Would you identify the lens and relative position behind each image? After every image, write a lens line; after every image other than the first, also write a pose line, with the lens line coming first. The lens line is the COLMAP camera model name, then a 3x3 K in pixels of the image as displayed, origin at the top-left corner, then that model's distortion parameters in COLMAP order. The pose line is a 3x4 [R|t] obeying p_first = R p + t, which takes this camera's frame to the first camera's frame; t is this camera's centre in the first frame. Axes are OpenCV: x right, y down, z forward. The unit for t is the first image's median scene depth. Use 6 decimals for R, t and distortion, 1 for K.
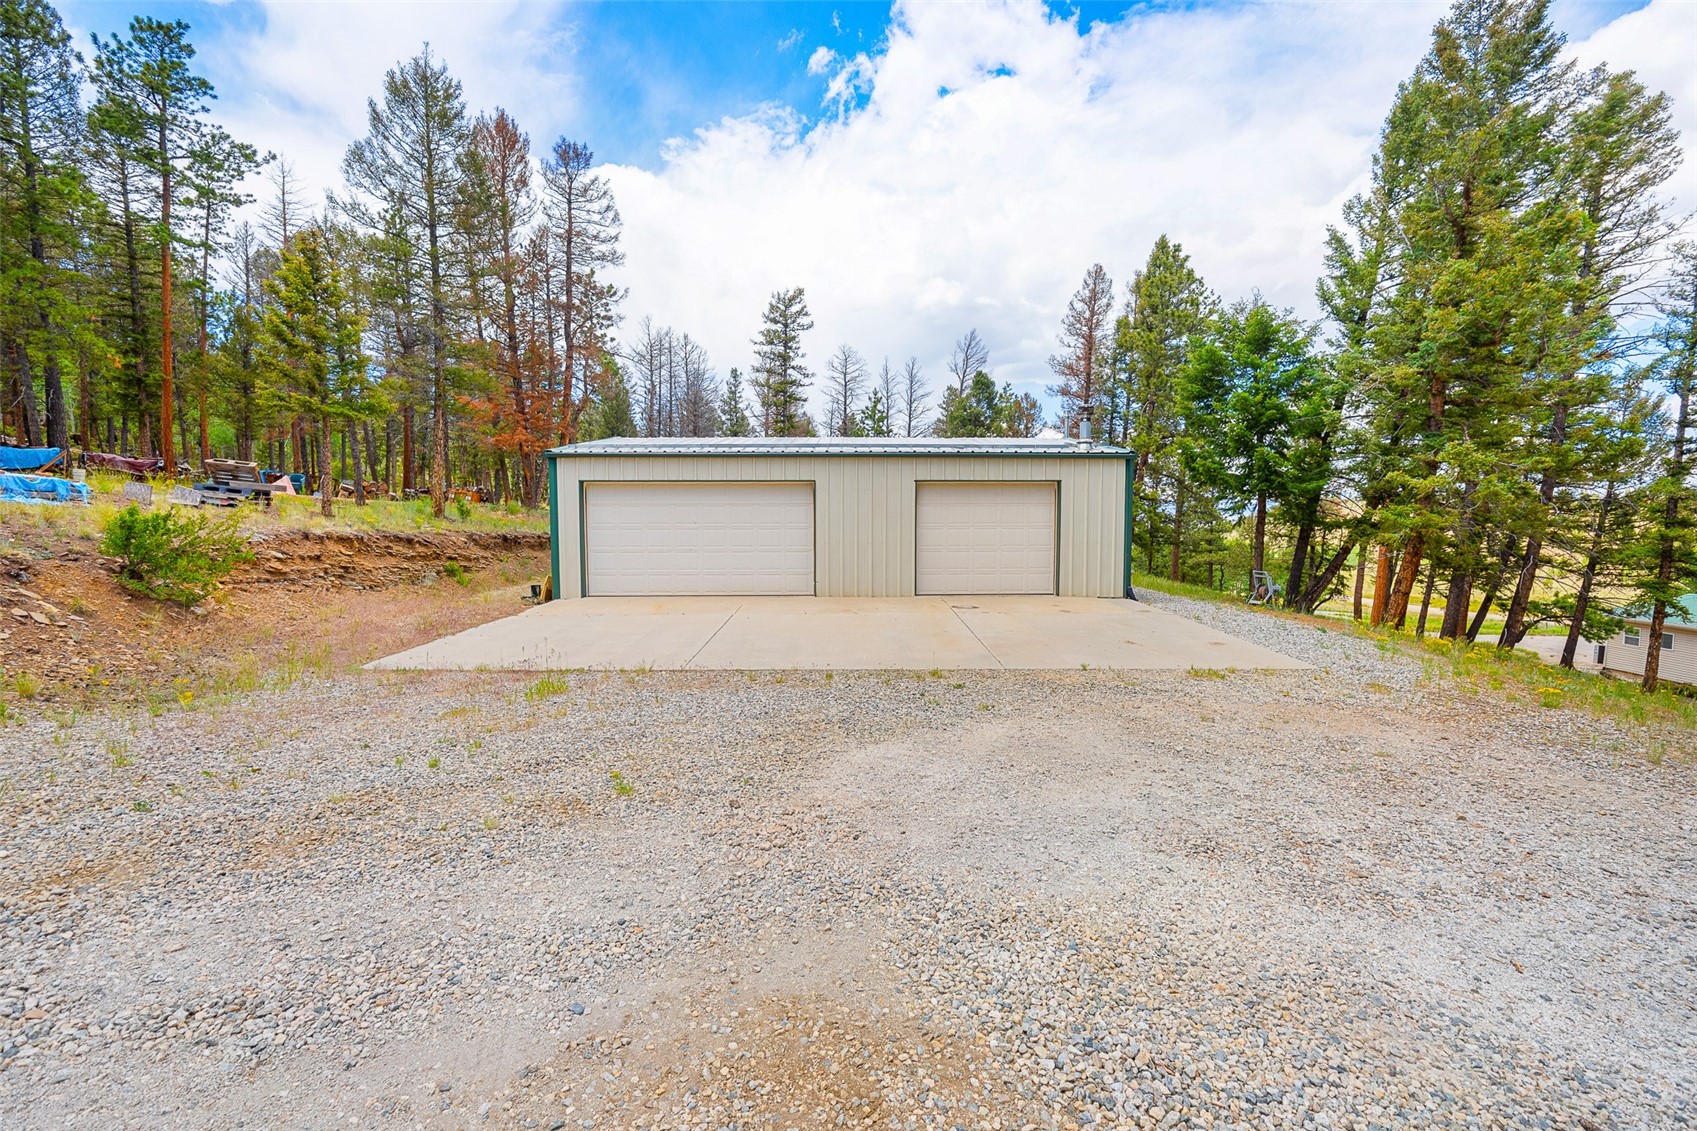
lens RADIAL K [[737.4, 0, 857.8], [0, 737.4, 589.0], [0, 0, 1]] dist [-0.001691, -0.000068]
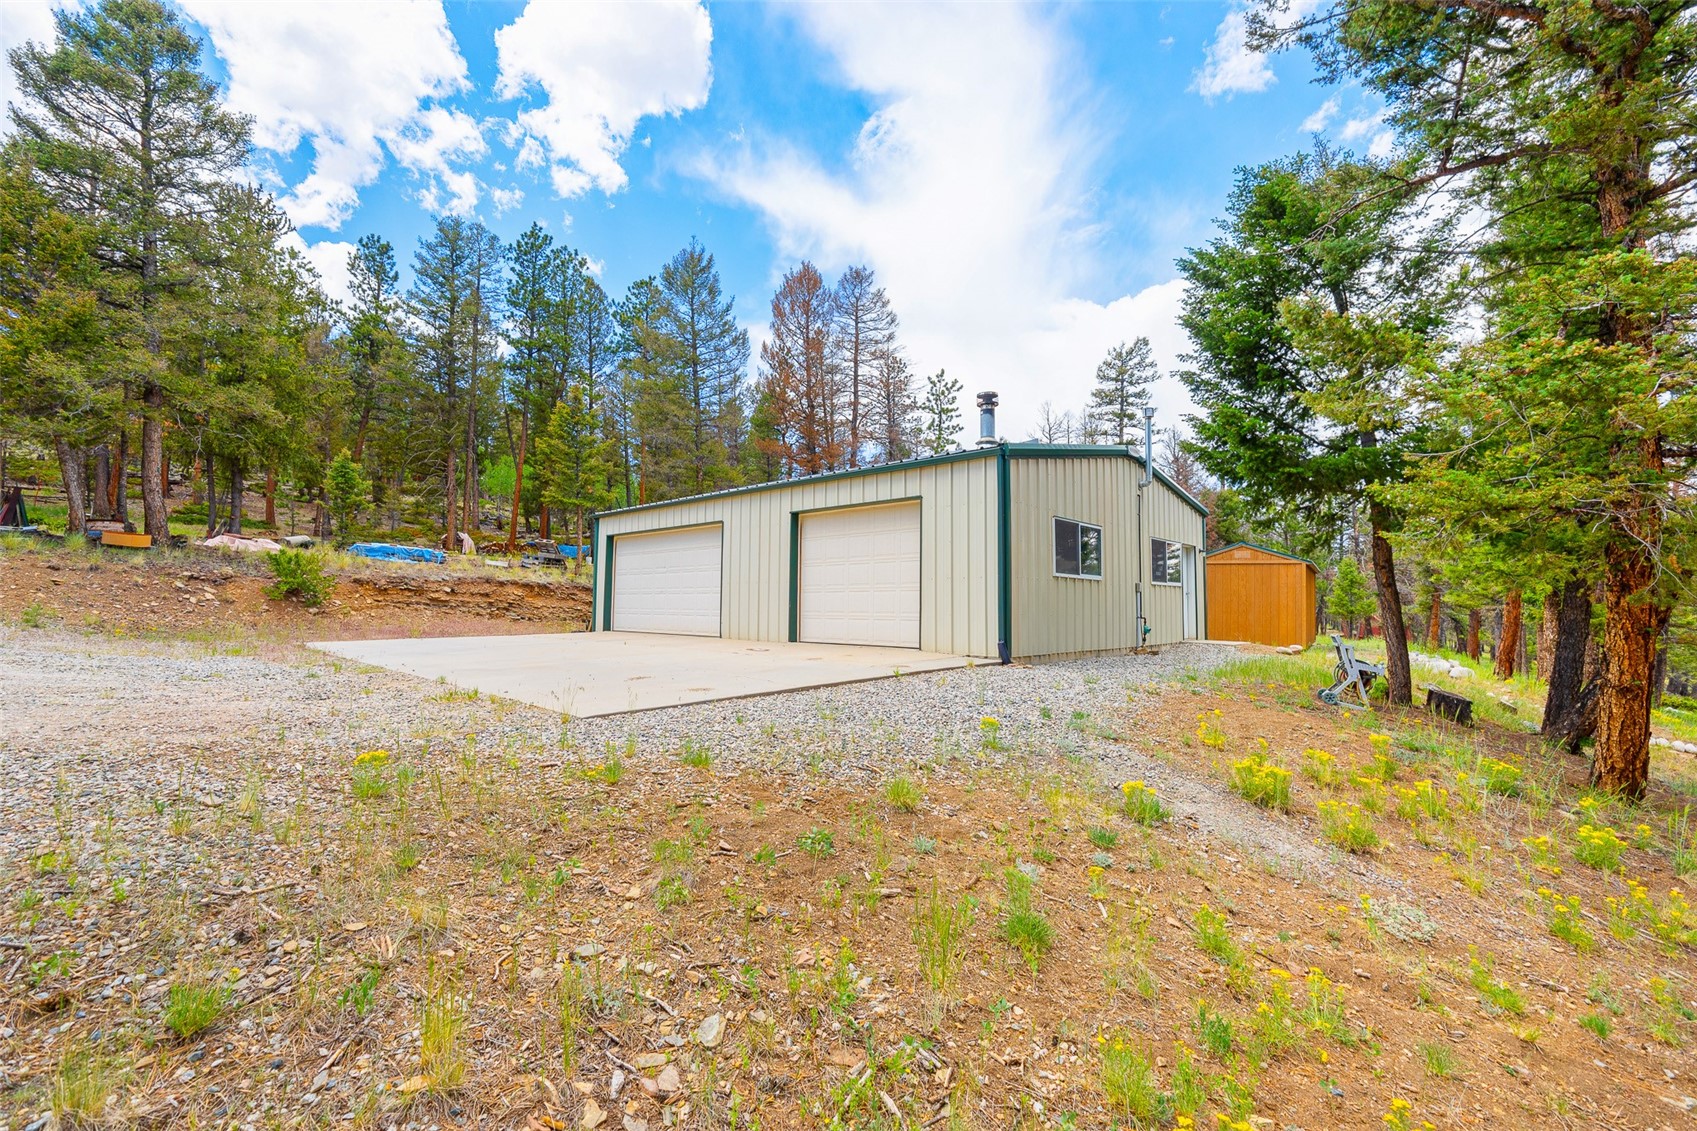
lens RADIAL K [[737.4, 0, 857.8], [0, 737.4, 589.0], [0, 0, 1]] dist [-0.001691, -0.000068]
pose [[0.704842, -0.012450, -0.709255, 0.730302], [-0.084631, 0.991229, -0.101505, 0.028972], [0.704297, 0.131570, 0.697606, 0.421211]]
